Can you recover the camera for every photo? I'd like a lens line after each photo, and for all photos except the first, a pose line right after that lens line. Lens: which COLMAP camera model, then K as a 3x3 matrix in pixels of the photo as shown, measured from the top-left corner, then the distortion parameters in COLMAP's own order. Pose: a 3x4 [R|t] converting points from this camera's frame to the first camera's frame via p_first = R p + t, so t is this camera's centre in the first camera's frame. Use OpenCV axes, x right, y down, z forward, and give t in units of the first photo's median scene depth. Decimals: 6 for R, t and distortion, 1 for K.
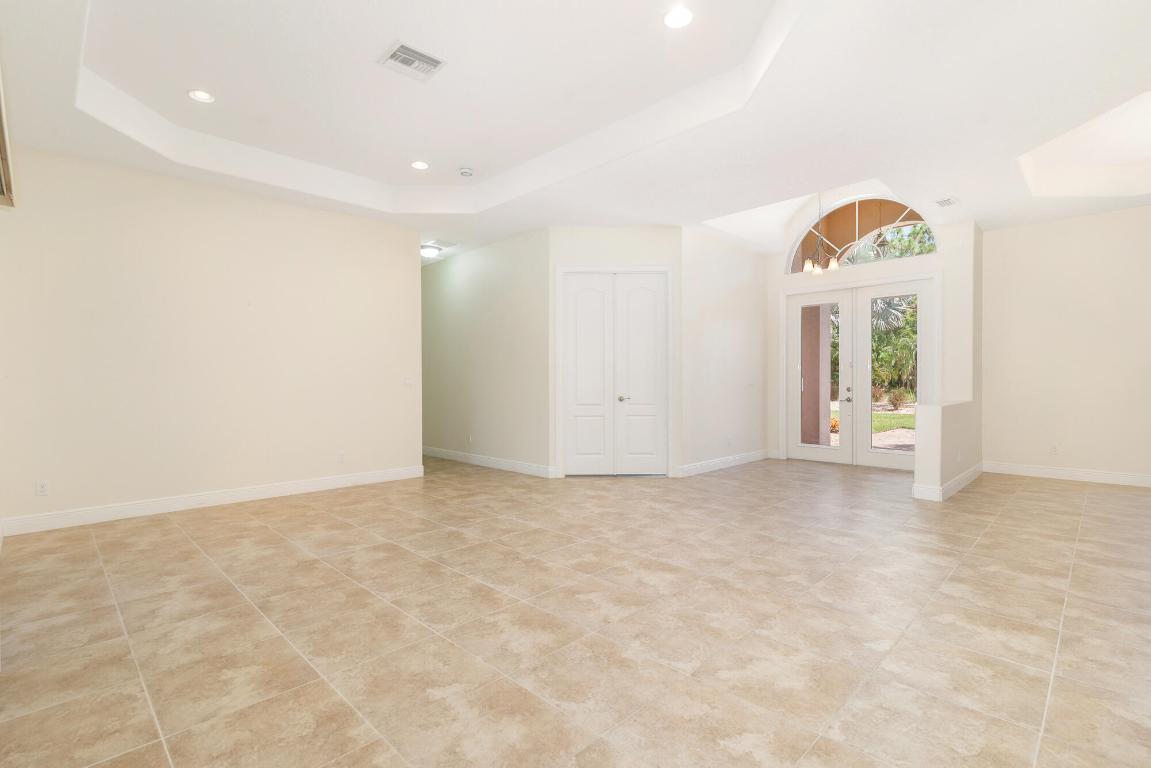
lens RADIAL K [[528.4, 0, 572.2], [0, 528.4, 381.8], [0, 0, 1]] dist [0.000986, -0.001362]
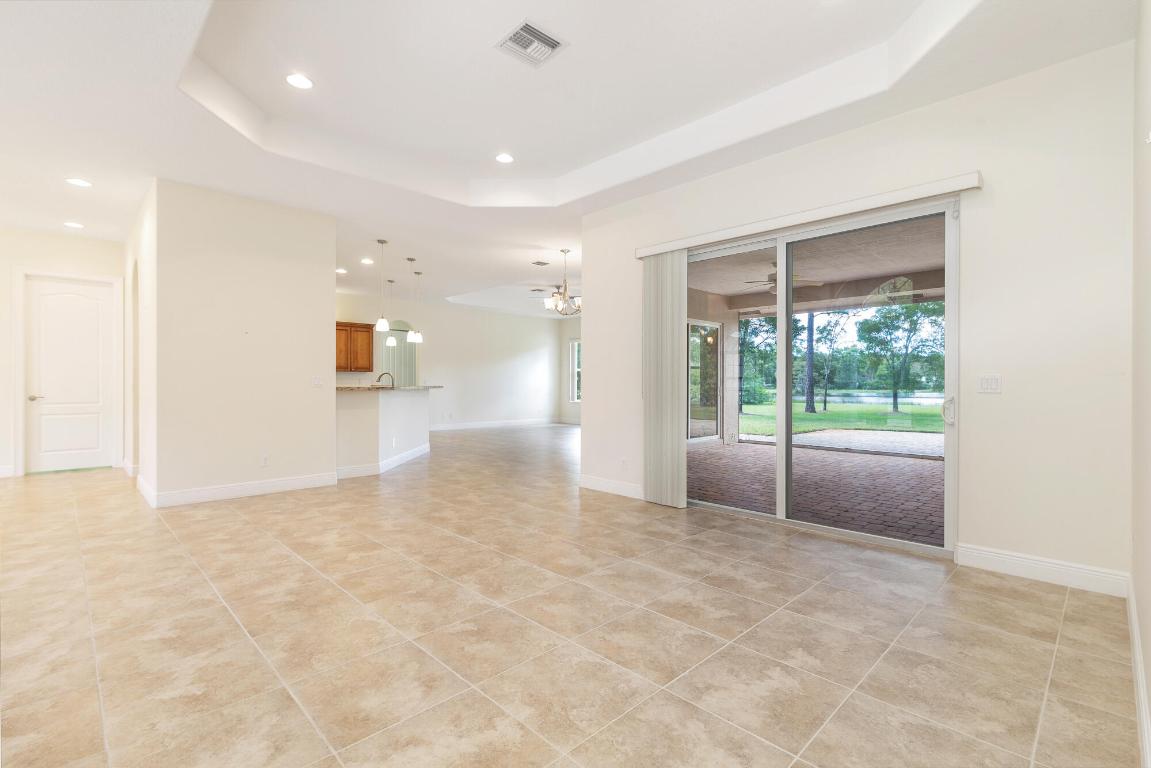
lens RADIAL K [[528.4, 0, 574.5], [0, 528.4, 381.8], [0, 0, 1]] dist [0.000986, -0.001362]
pose [[-0.999954, 0.001271, 0.009522, -0.424745], [0.001234, 0.999992, -0.003918, 0.005003], [-0.009526, -0.003906, -0.999947, 2.148654]]
